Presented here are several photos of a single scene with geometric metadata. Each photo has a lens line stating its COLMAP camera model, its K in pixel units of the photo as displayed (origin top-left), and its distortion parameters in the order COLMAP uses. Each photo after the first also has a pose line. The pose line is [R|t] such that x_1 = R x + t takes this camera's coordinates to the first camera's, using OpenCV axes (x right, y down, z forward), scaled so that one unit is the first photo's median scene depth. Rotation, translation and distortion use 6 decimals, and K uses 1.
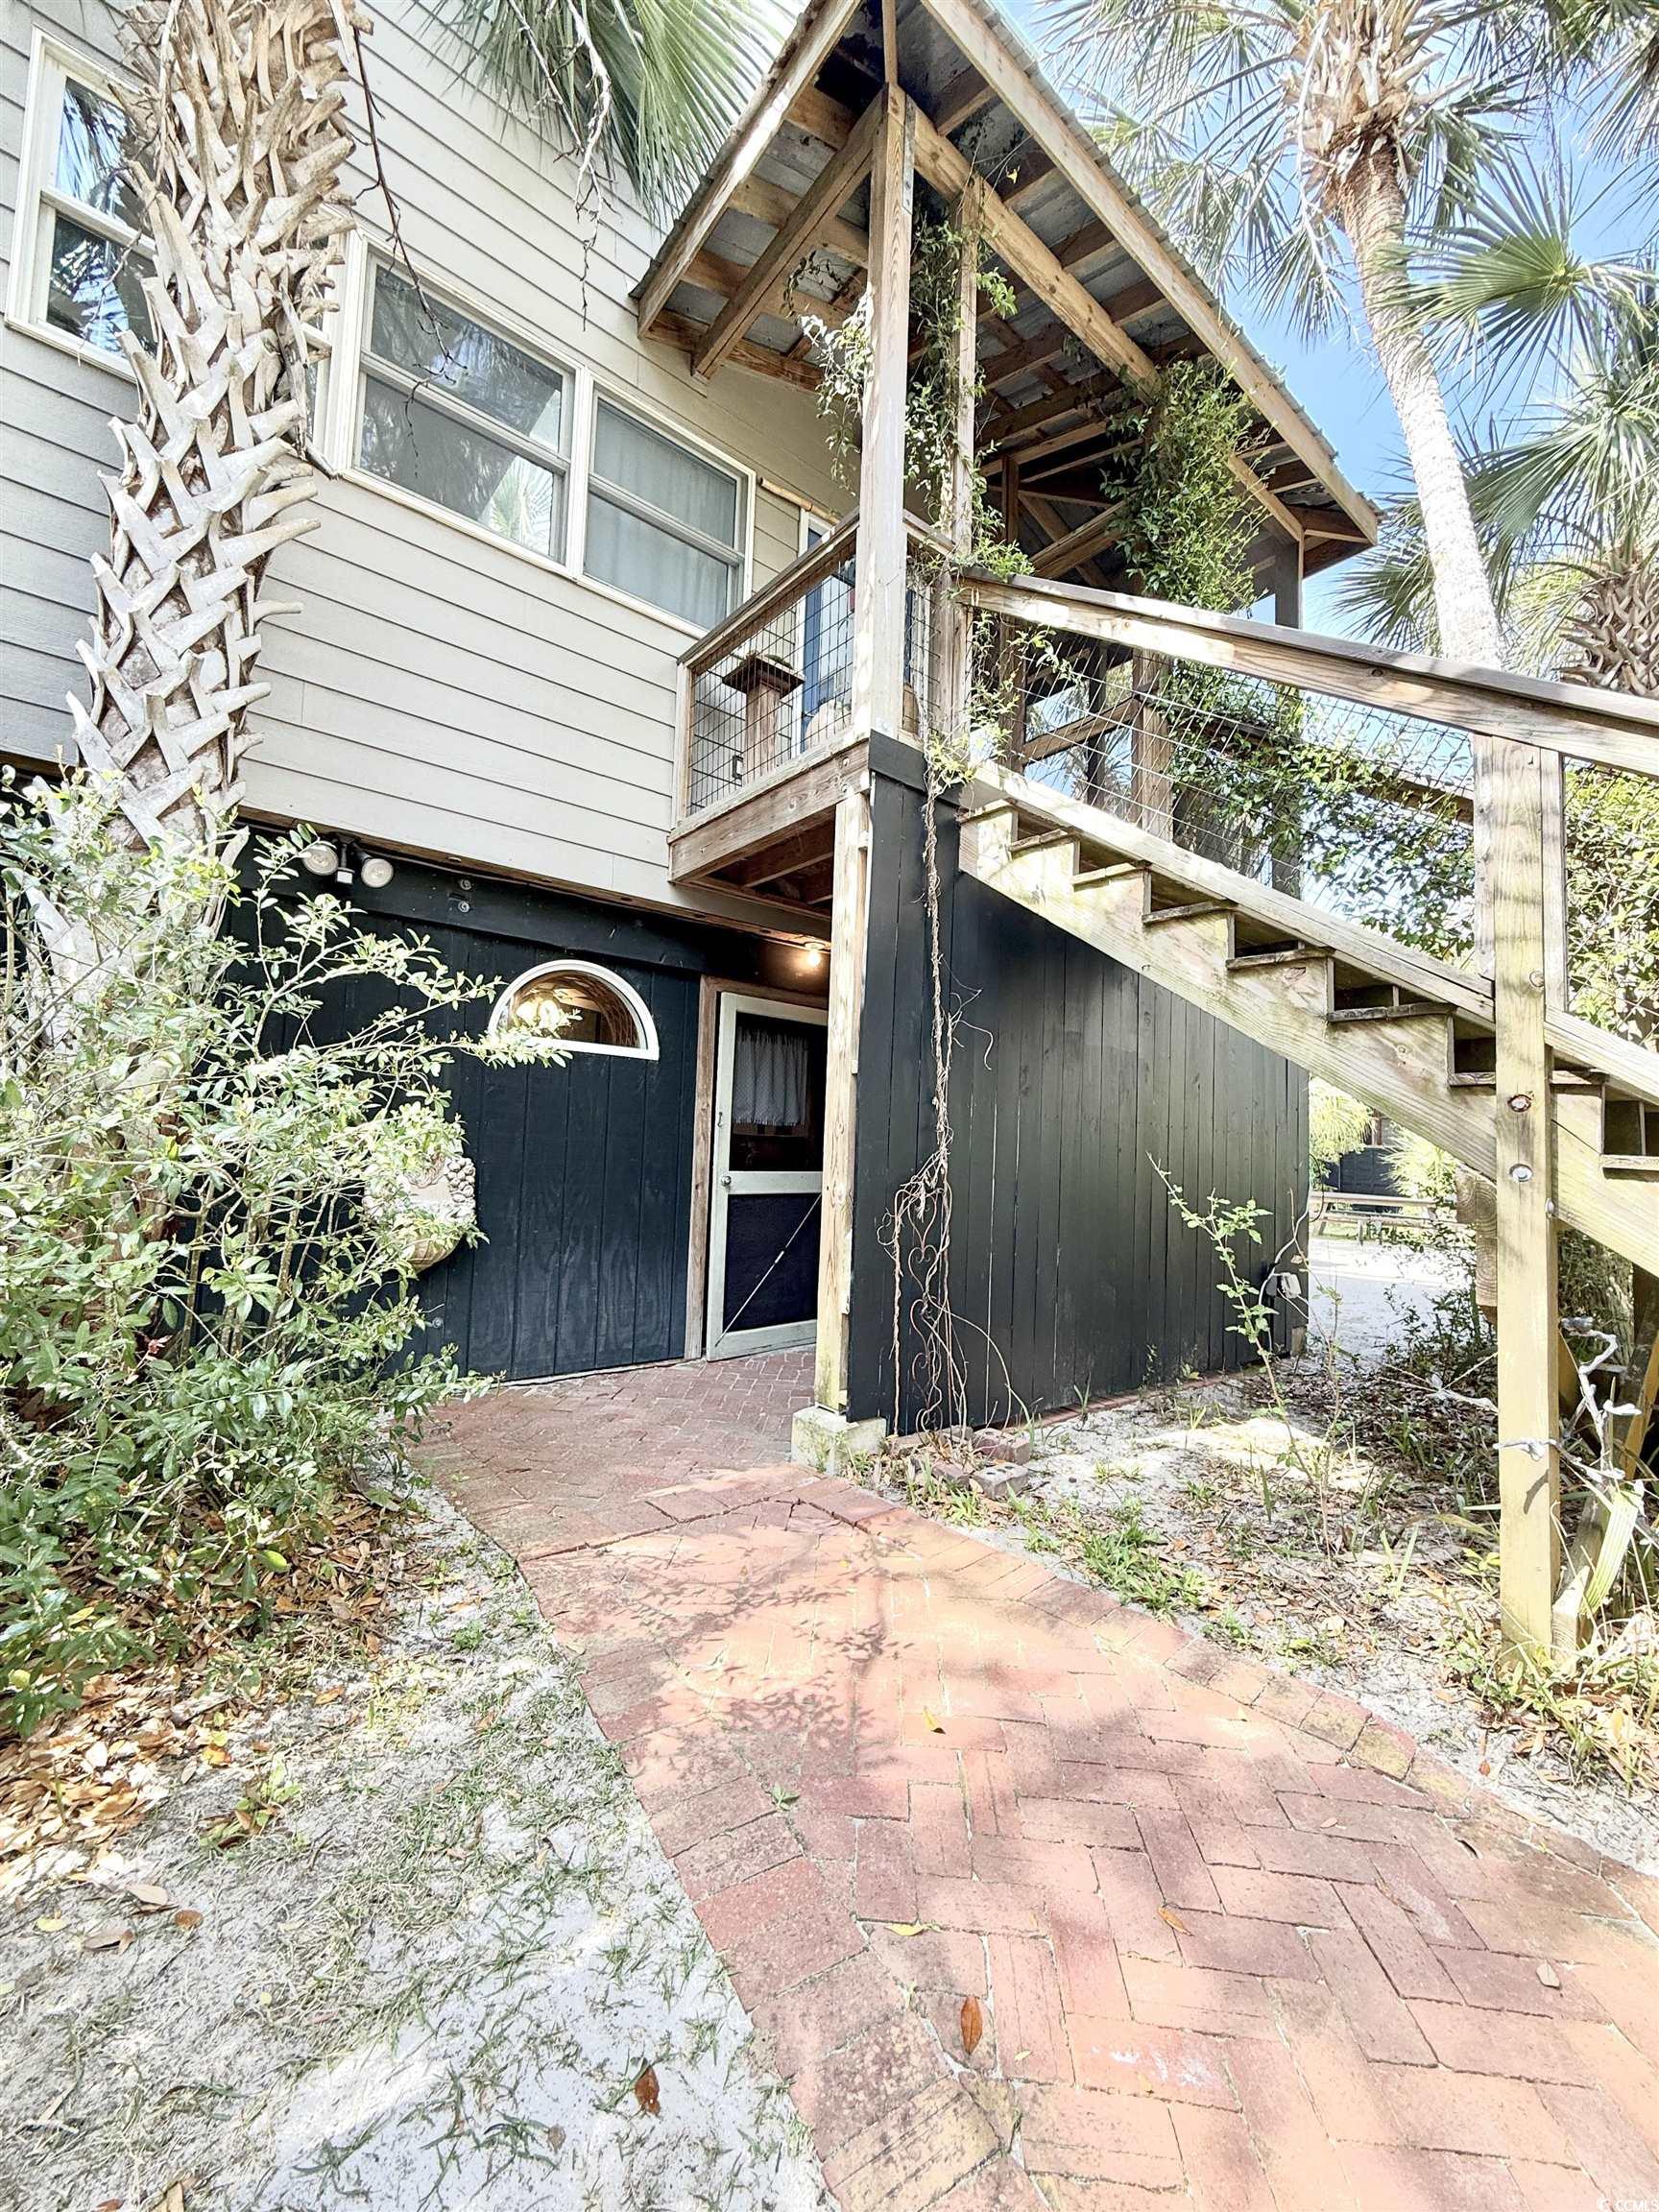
lens RADIAL K [[878.7, 0, 829.5], [0, 878.7, 1106.0], [0, 0, 1]] dist [-0.000095, 0.000083]
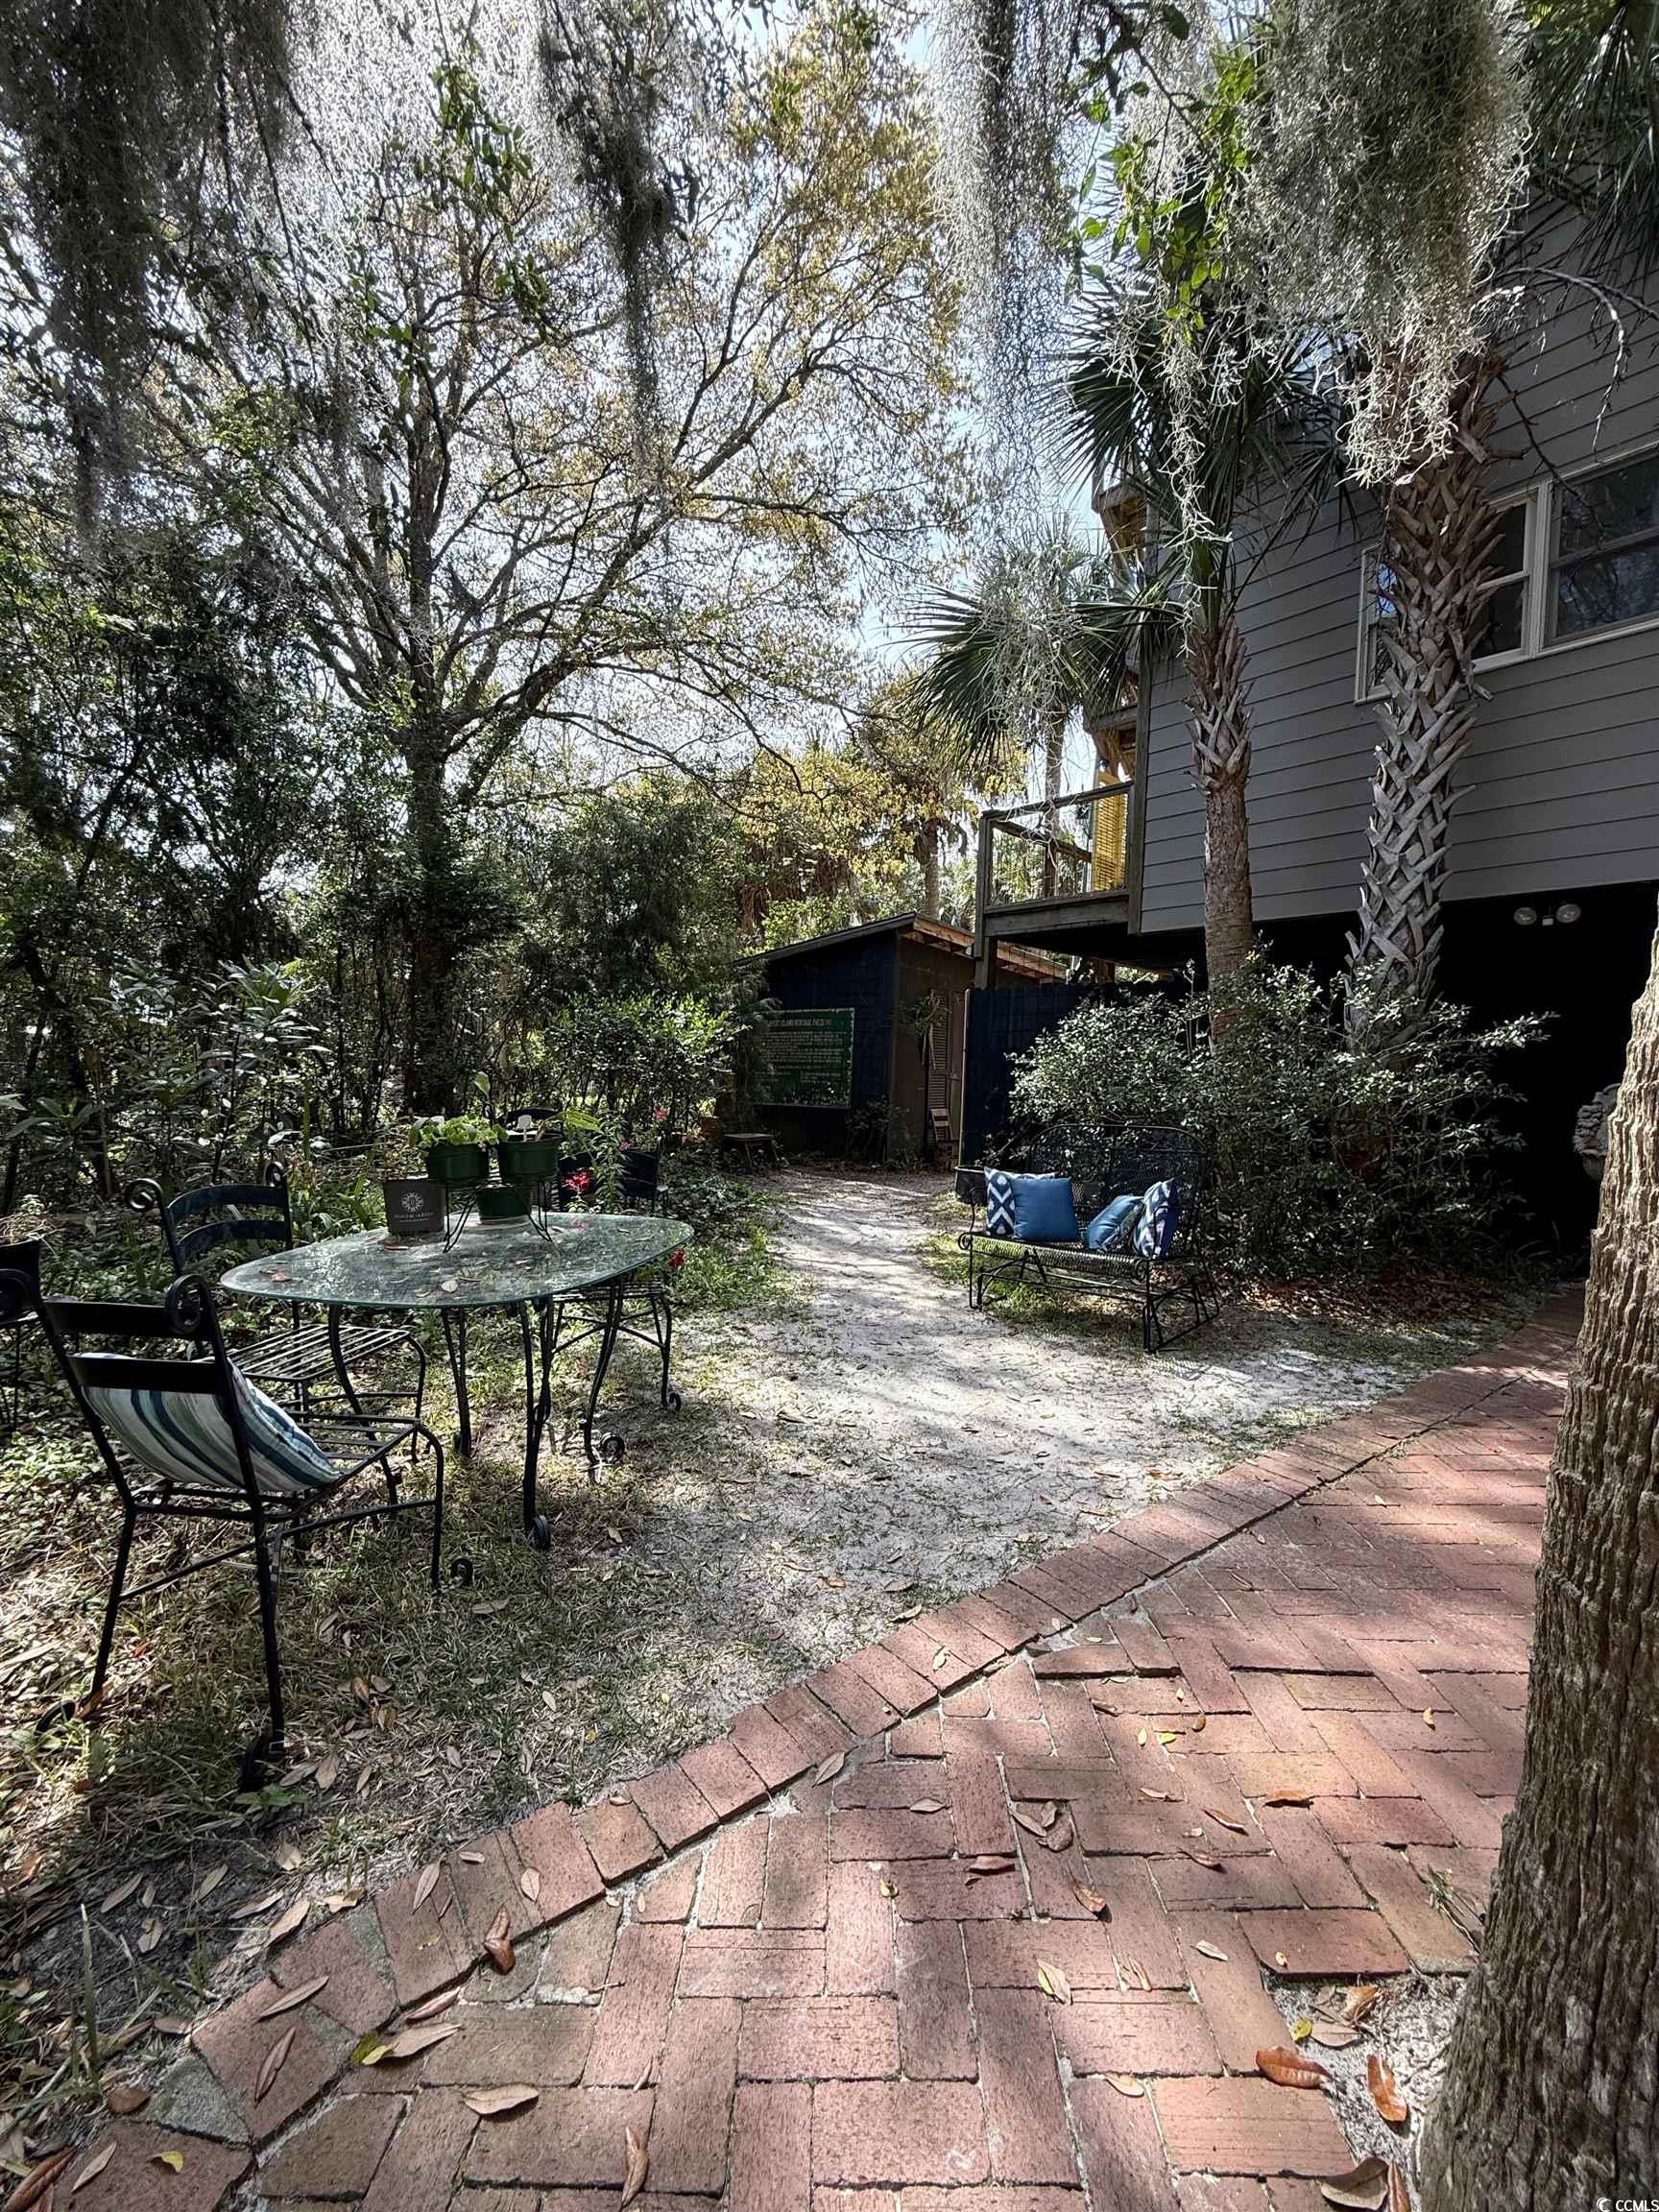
lens RADIAL K [[878.7, 0, 829.5], [0, 878.7, 1106.0], [0, 0, 1]] dist [-0.000095, 0.000083]
pose [[0.067697, -0.010665, -0.997649, 1.174120], [0.022706, 0.999700, -0.009147, 0.054240], [0.997448, -0.022033, 0.067919, -0.453488]]
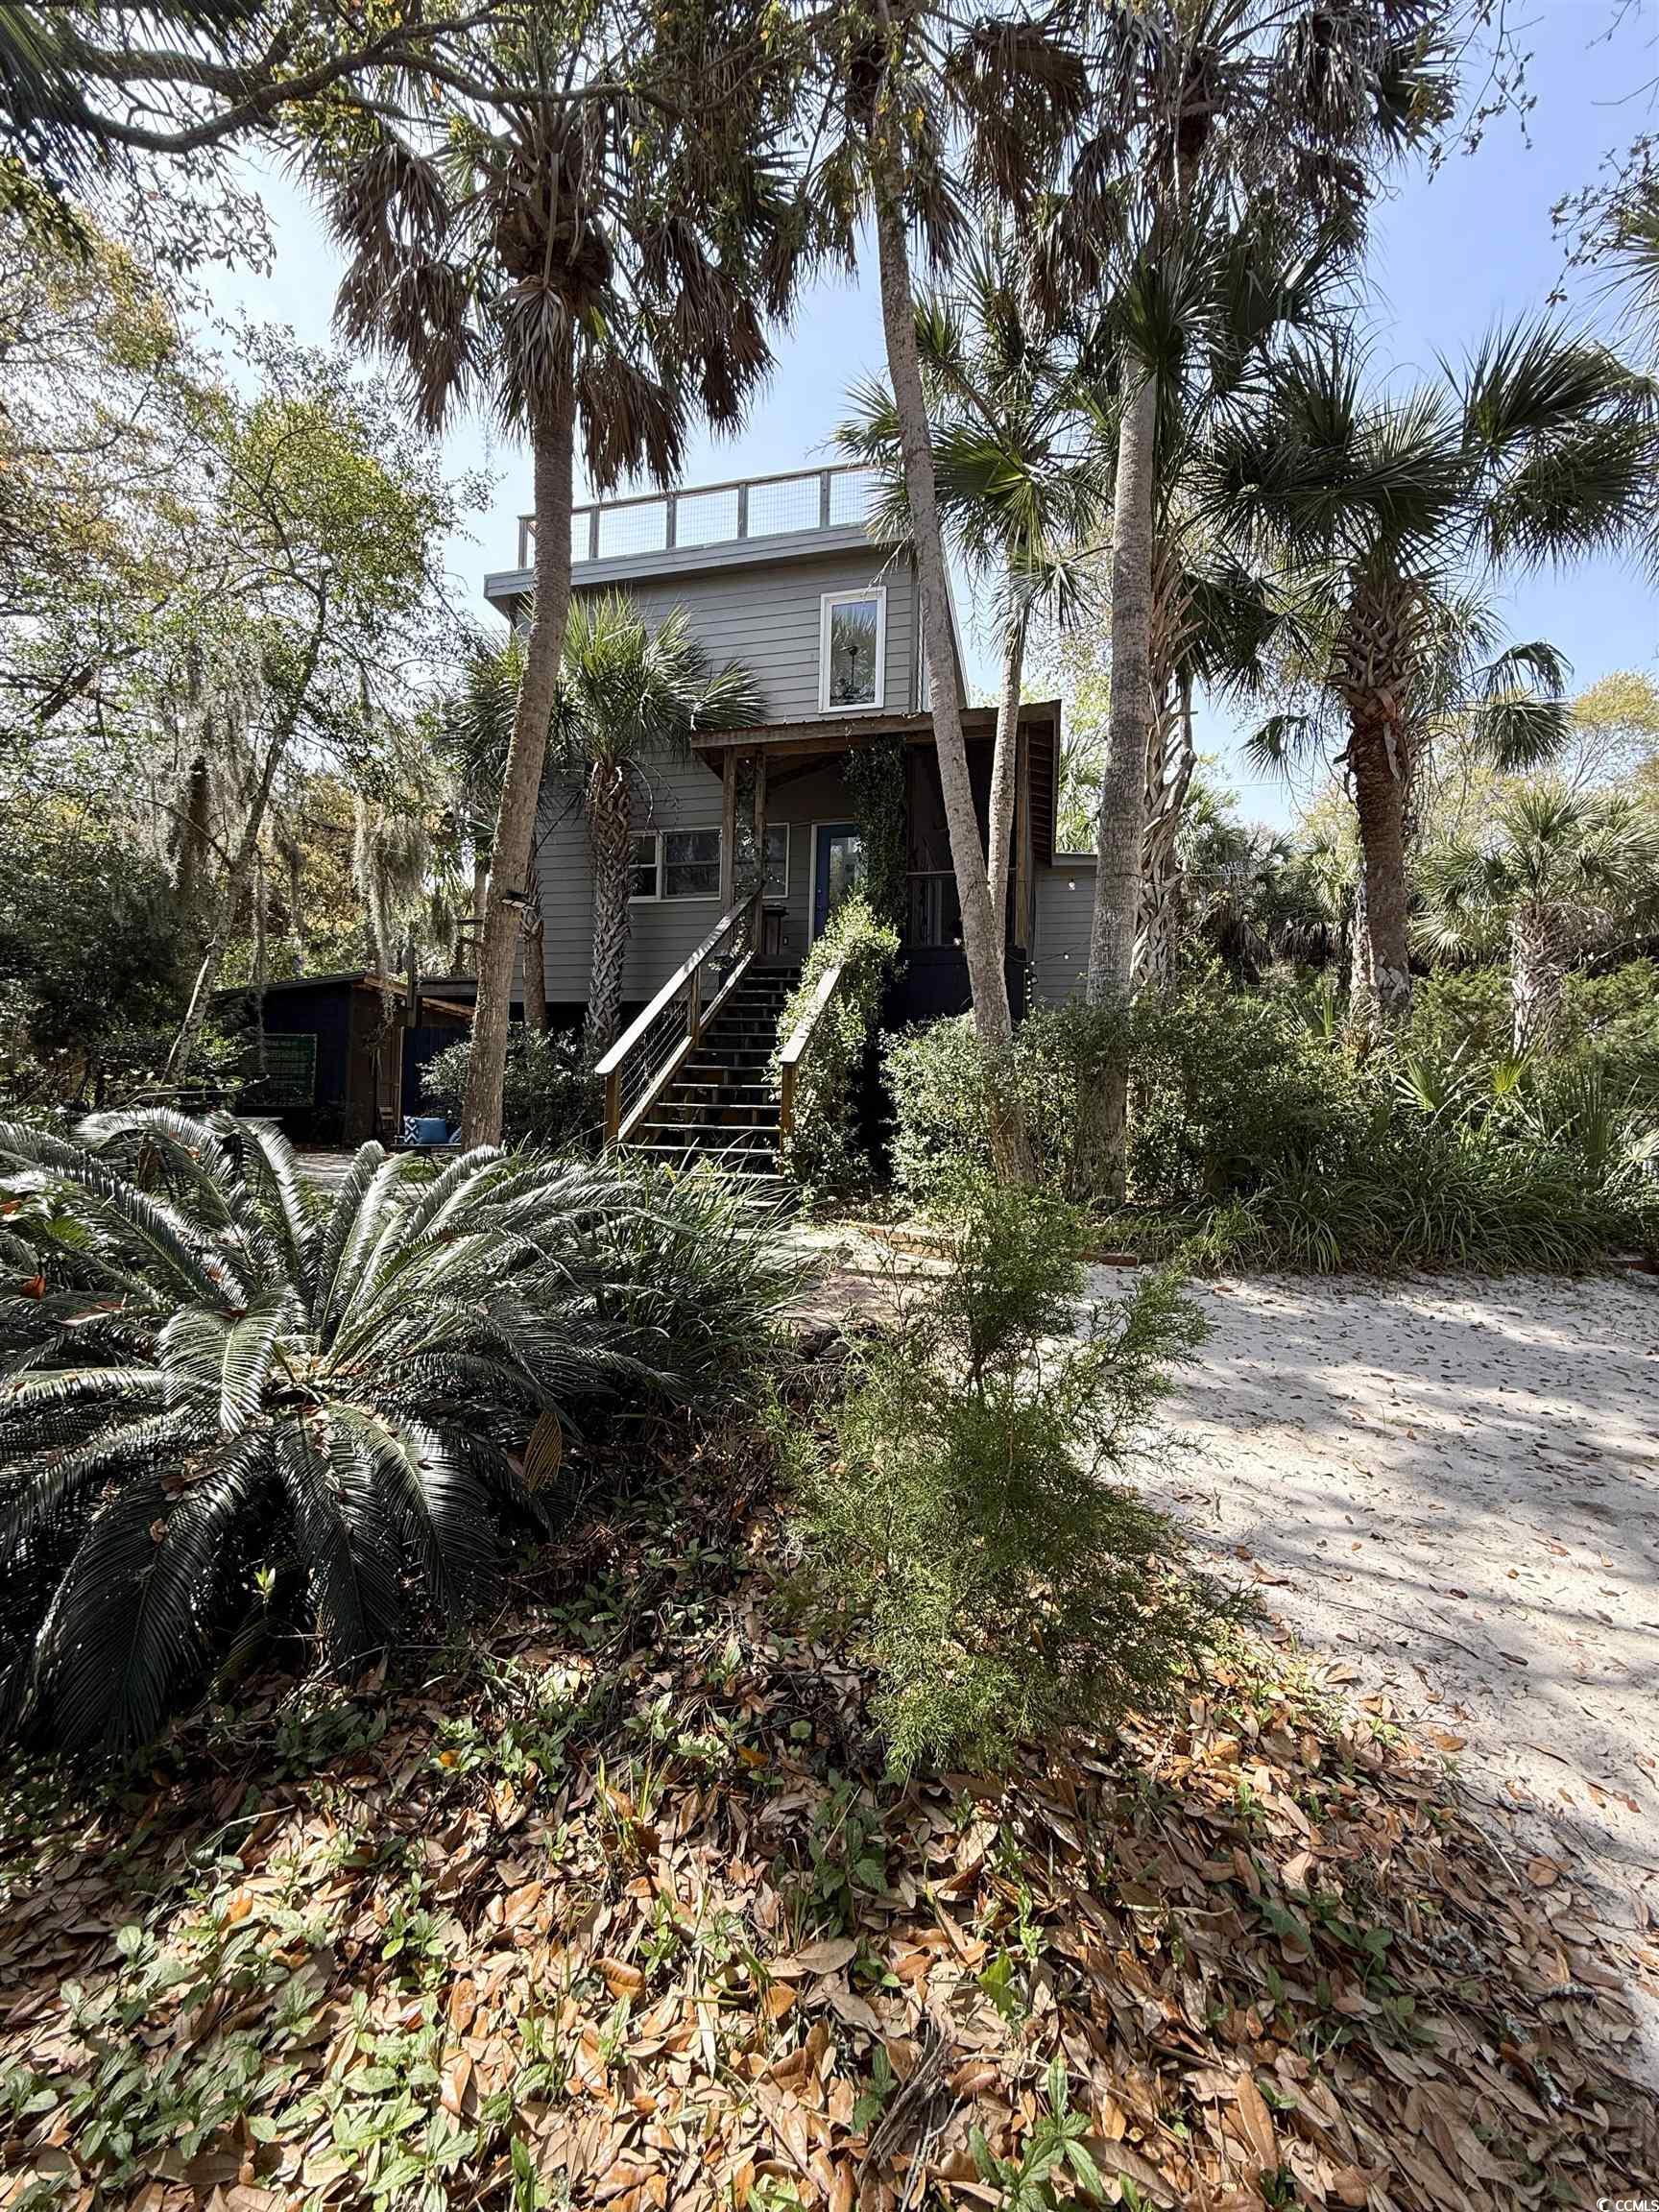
lens RADIAL K [[878.7, 0, 829.5], [0, 878.7, 1106.0], [0, 0, 1]] dist [-0.000095, 0.000083]
pose [[0.604539, -0.046827, -0.795198, 3.653571], [0.047272, 0.998620, -0.022869, 0.310560], [0.795172, -0.023765, 0.605919, -0.875786]]
